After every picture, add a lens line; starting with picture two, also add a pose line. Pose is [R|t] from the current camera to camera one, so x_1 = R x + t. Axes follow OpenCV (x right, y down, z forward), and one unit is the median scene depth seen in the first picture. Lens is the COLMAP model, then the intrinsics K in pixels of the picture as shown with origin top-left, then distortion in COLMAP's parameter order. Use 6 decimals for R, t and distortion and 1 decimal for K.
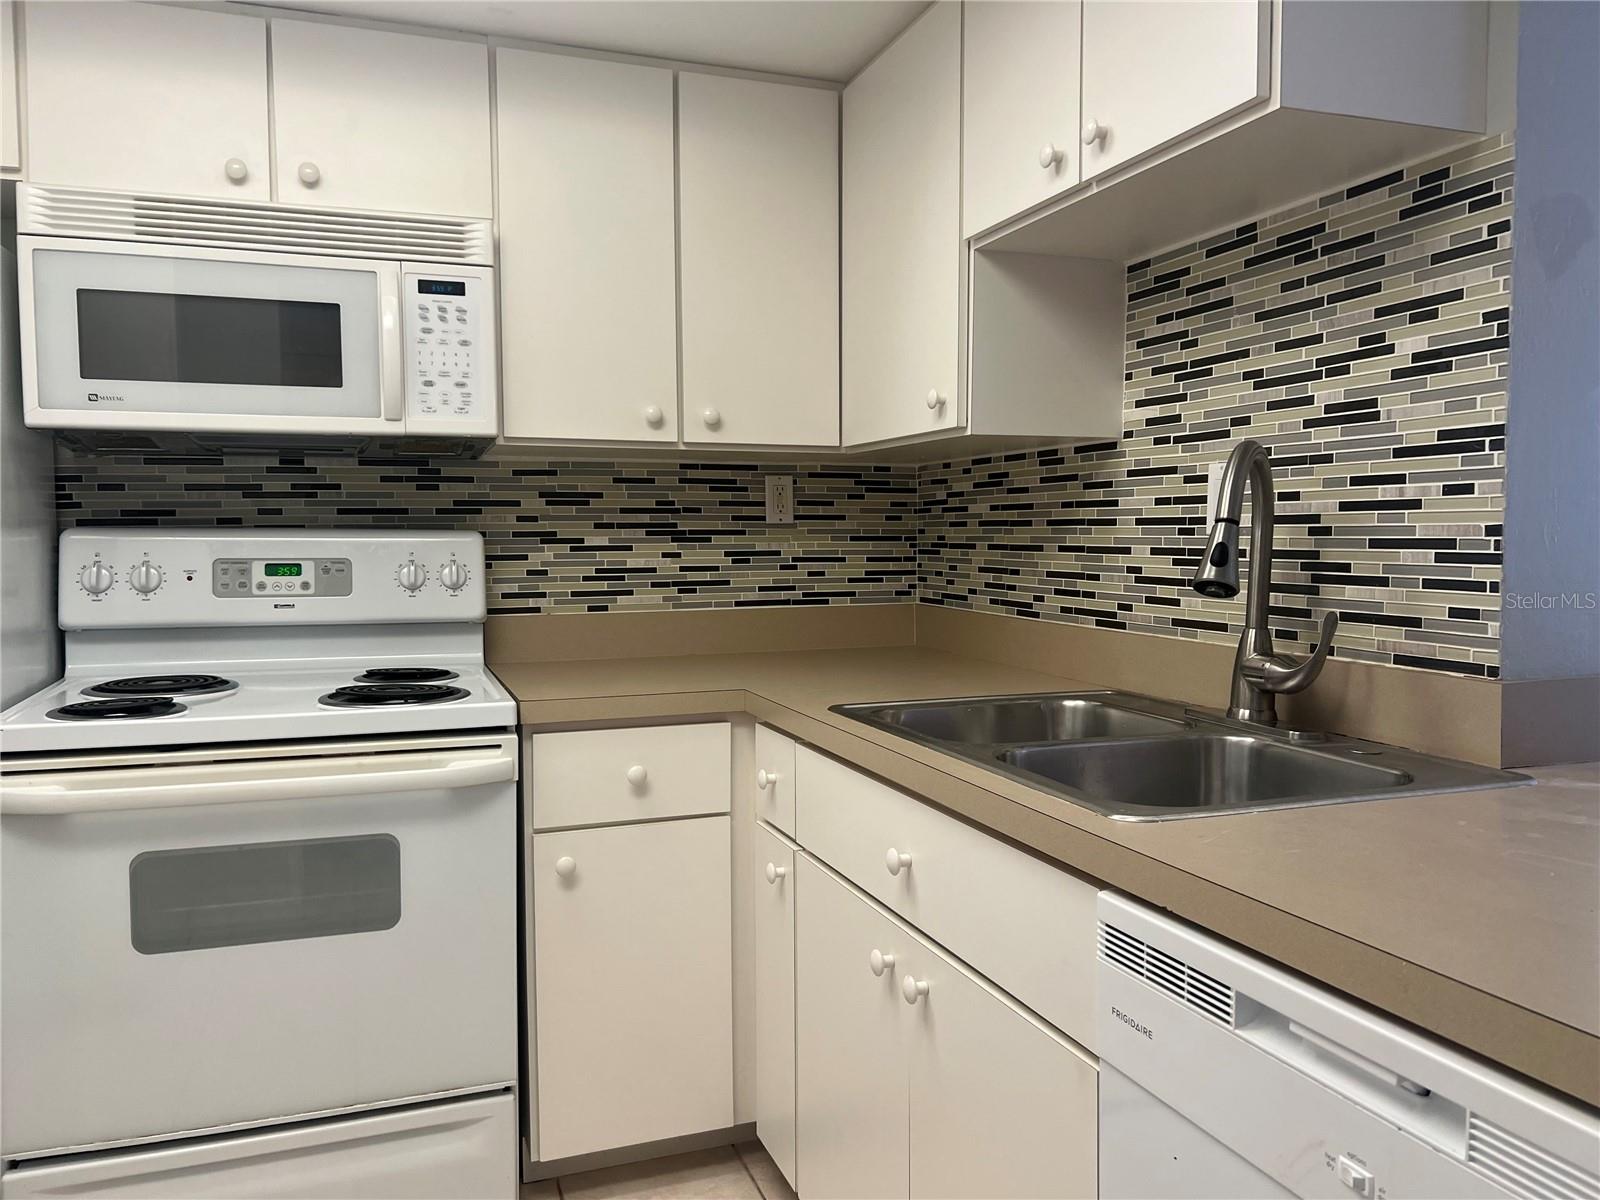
lens RADIAL K [[1205.8, 0, 805.1], [0, 1205.8, 607.5], [0, 0, 1]] dist [0.063202, -0.069683]
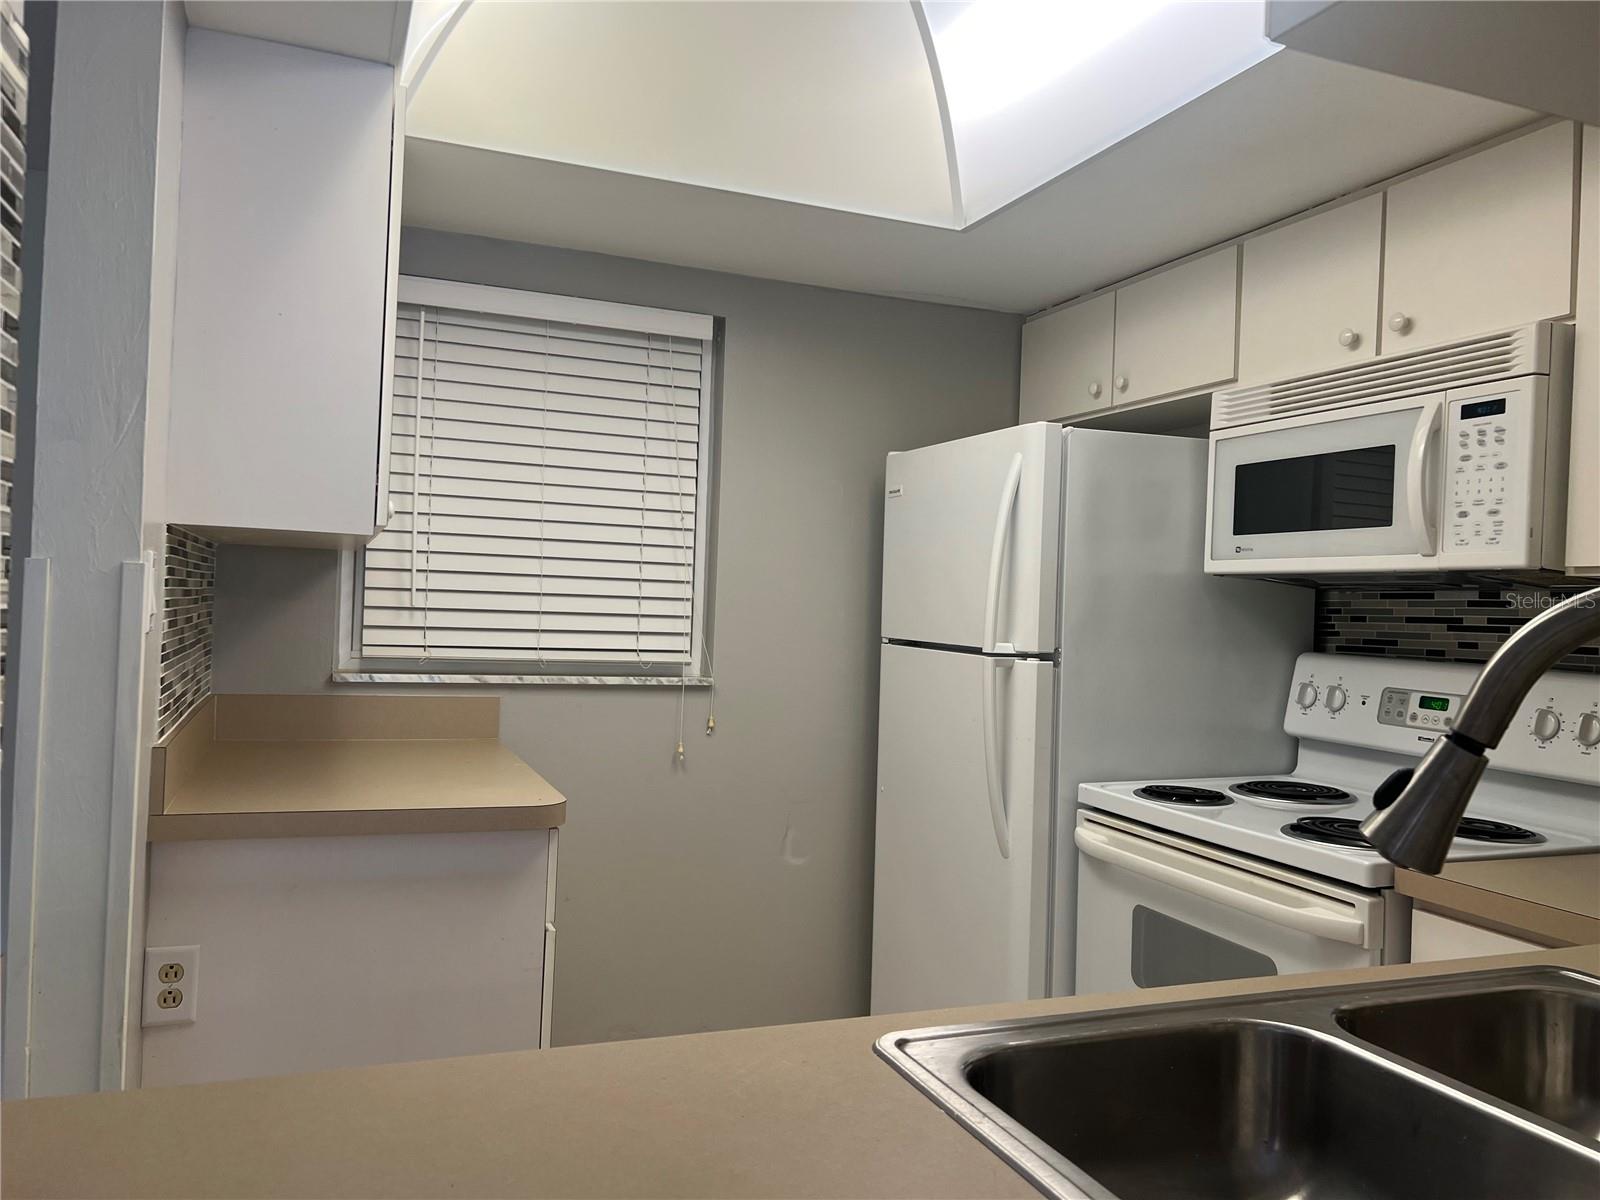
lens RADIAL K [[1205.8, 0, 805.1], [0, 1205.8, 607.5], [0, 0, 1]] dist [0.063202, -0.069683]
pose [[0.041400, 0.010595, -0.999086, 0.595222], [-0.099059, 0.995061, 0.006448, -0.069745], [0.994220, 0.098702, 0.042245, 0.466295]]
